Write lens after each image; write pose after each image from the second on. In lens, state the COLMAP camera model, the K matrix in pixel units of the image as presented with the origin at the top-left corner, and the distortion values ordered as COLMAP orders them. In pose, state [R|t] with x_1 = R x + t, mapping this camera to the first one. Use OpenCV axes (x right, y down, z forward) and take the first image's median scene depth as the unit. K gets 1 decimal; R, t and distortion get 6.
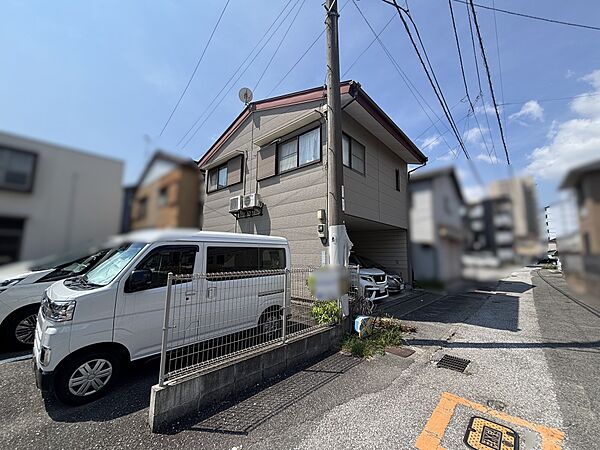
lens RADIAL K [[242.4, 0, 302.4], [0, 242.4, 226.9], [0, 0, 1]] dist [-0.004238, 0.001662]
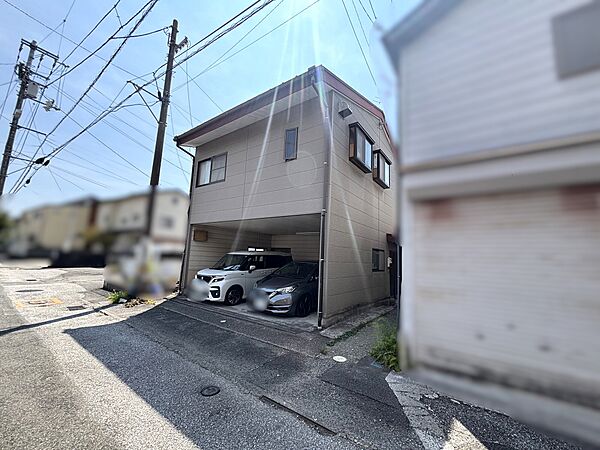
lens RADIAL K [[242.4, 0, 302.8], [0, 242.4, 225.6], [0, 0, 1]] dist [-0.004238, 0.001662]
pose [[0.112029, -0.139375, -0.983882, 1.284145], [0.077288, 0.988338, -0.131206, 0.143476], [0.990695, -0.061344, 0.121495, 1.188769]]
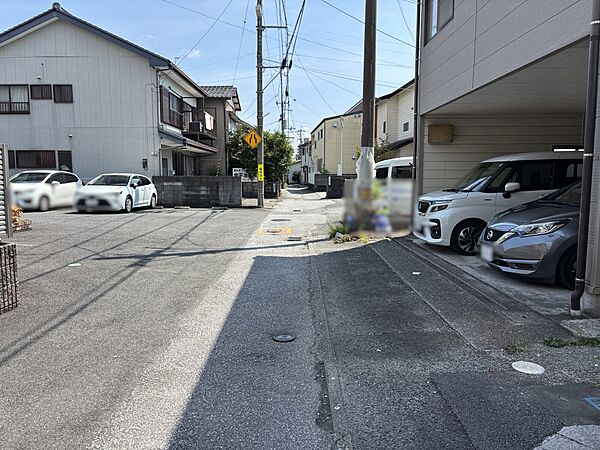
lens RADIAL K [[454.5, 0, 300.6], [0, 454.5, 223.8], [0, 0, 1]] dist [0.000965, 0.000146]
pose [[-0.731378, 0.059165, -0.679401, 1.195000], [0.071489, 0.997392, 0.009899, 0.203101], [0.678215, -0.041330, -0.733701, 1.476266]]
